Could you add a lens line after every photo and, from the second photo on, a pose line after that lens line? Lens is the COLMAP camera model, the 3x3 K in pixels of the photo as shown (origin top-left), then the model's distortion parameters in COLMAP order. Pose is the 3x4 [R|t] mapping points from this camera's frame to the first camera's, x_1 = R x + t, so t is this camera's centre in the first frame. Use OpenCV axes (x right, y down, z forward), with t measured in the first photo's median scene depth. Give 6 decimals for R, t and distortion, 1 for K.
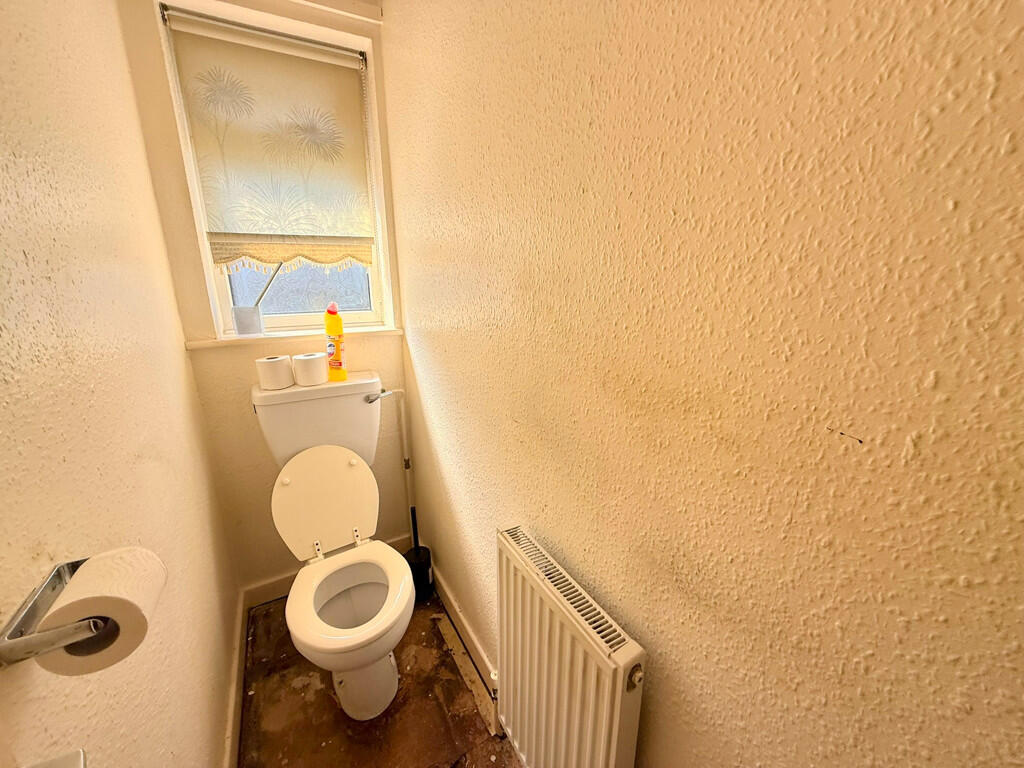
lens RADIAL K [[409.4, 0, 511.3], [0, 409.4, 384.5], [0, 0, 1]] dist [-0.000052, -0.000050]
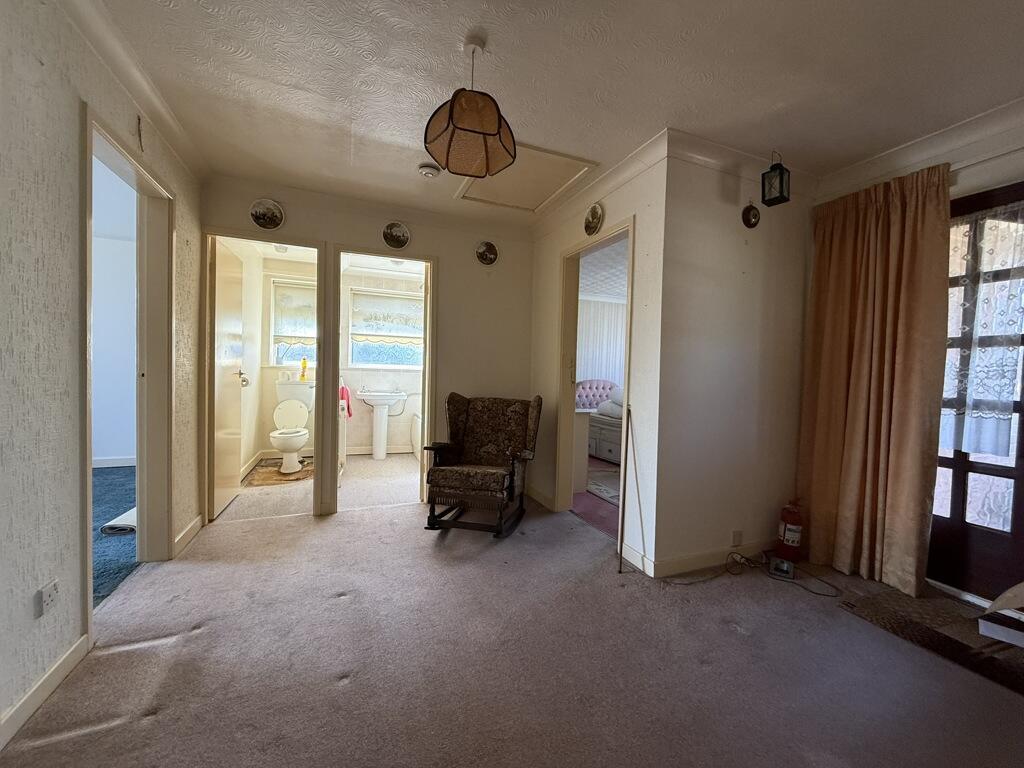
lens RADIAL K [[409.4, 0, 509.9], [0, 409.4, 386.0], [0, 0, 1]] dist [-0.000052, -0.000050]
pose [[0.991119, 0.038234, -0.127360, 1.594954], [-0.067186, 0.970514, -0.231494, 0.668222], [0.114754, 0.237995, 0.964464, -1.884792]]
